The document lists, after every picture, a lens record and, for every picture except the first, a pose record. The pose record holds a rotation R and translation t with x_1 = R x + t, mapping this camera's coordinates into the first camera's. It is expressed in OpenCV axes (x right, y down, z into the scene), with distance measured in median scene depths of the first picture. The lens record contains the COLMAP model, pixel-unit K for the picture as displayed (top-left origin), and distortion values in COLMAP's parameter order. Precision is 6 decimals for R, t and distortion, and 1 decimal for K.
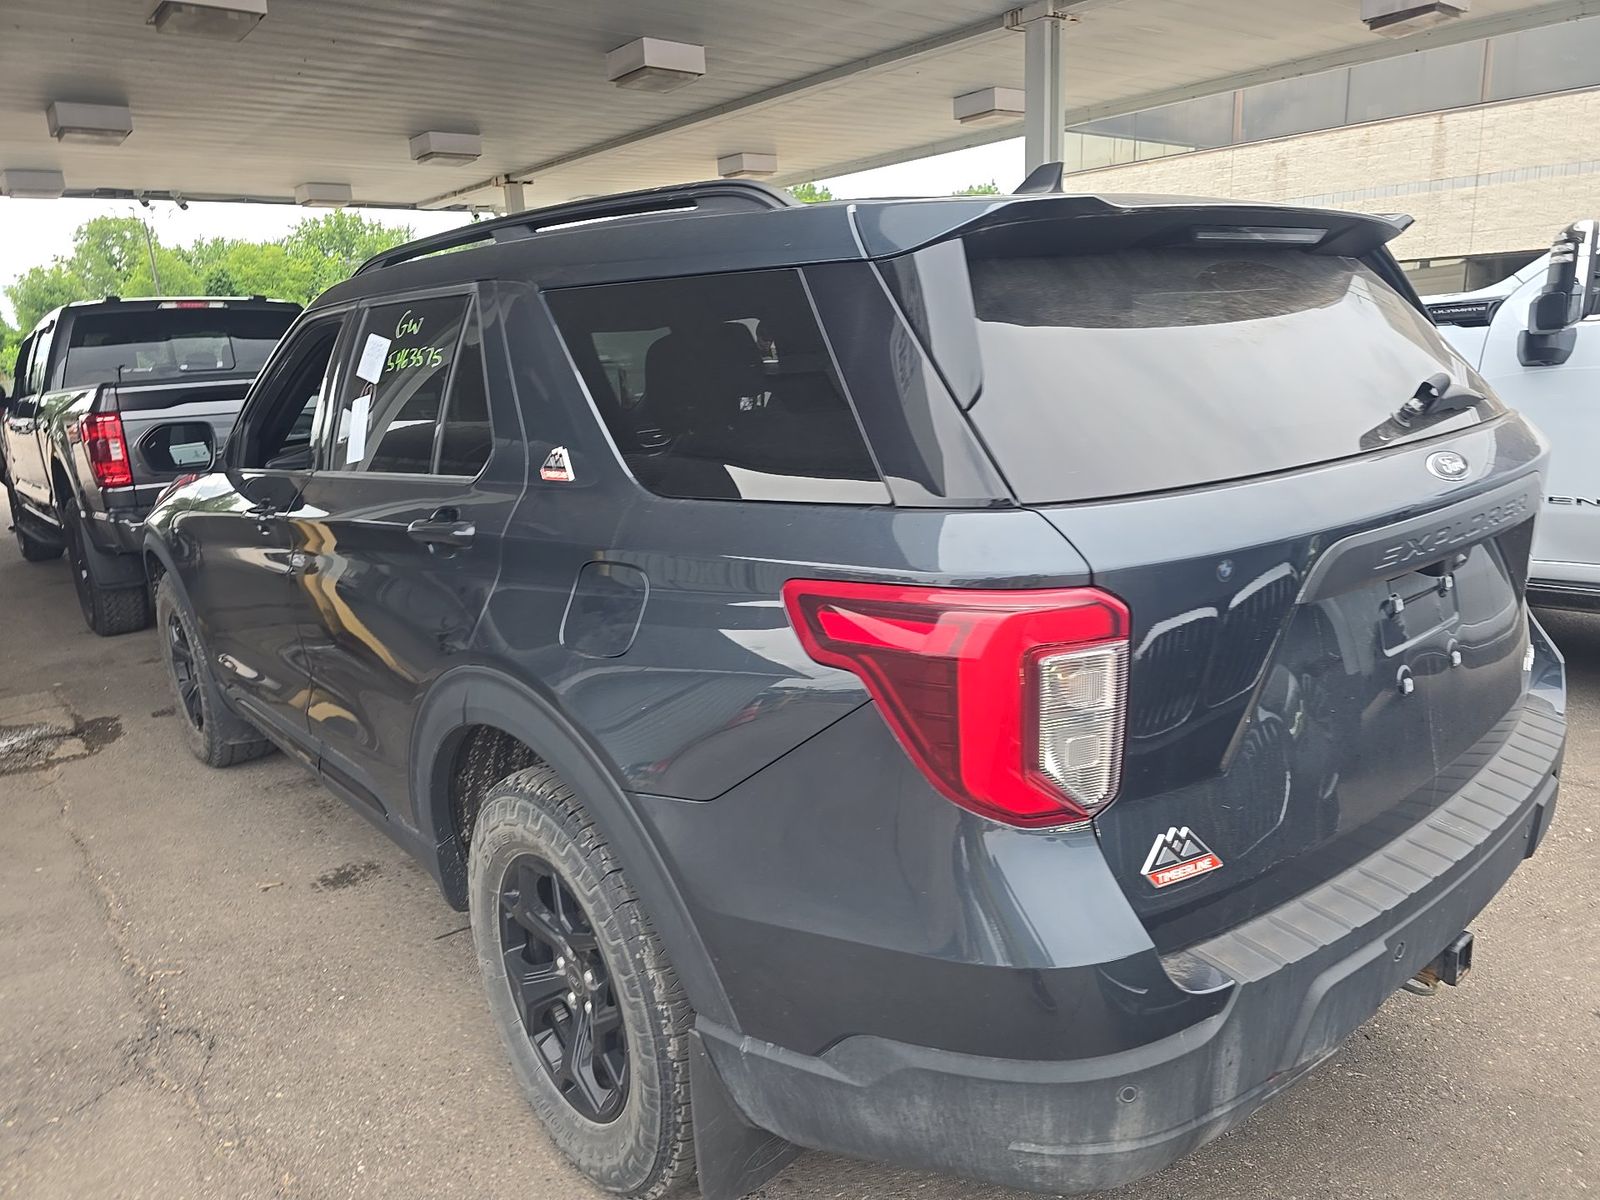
lens RADIAL K [[1089.6, 0, 836.1], [0, 1089.6, 595.9], [0, 0, 1]] dist [0.024814, -0.038040]
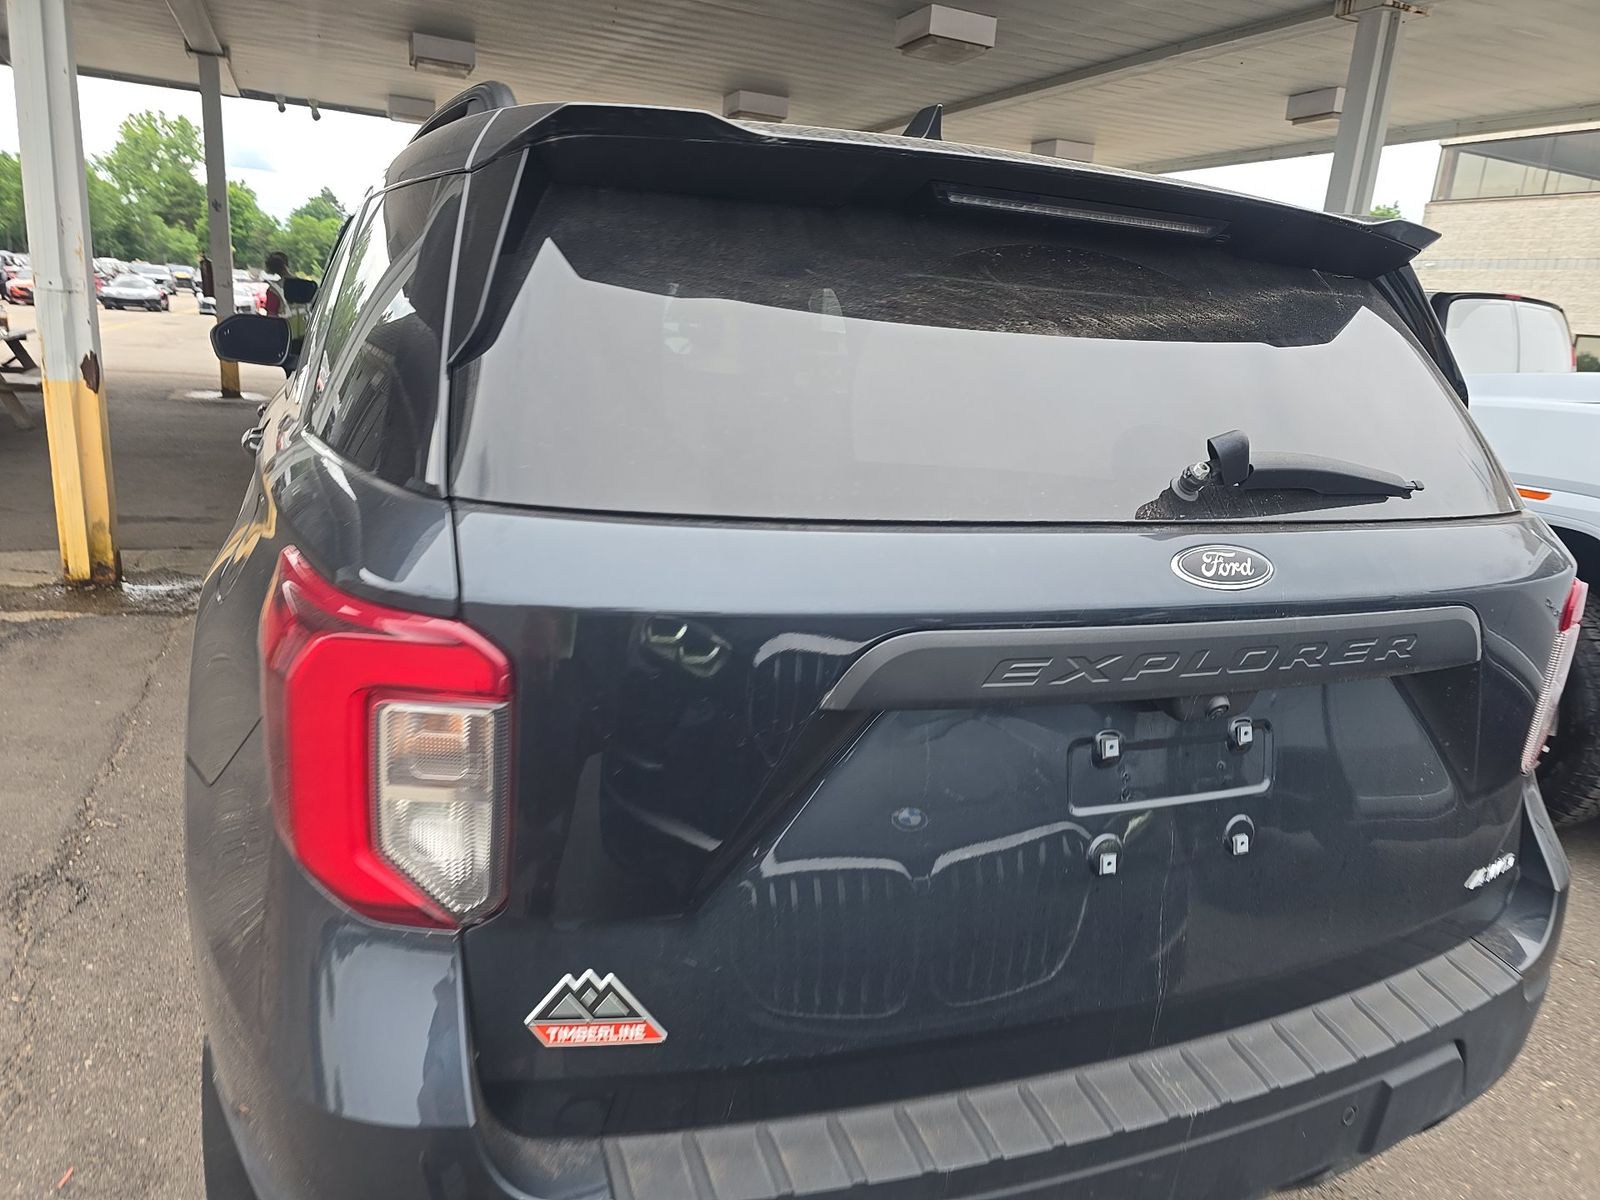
lens RADIAL K [[1089.6, 0, 836.1], [0, 1089.6, 595.9], [0, 0, 1]] dist [0.024814, -0.038040]
pose [[0.945118, 0.194780, -0.262323, 0.090949], [-0.192490, 0.980687, 0.034661, -0.013667], [0.264008, 0.017736, 0.964357, 0.050076]]
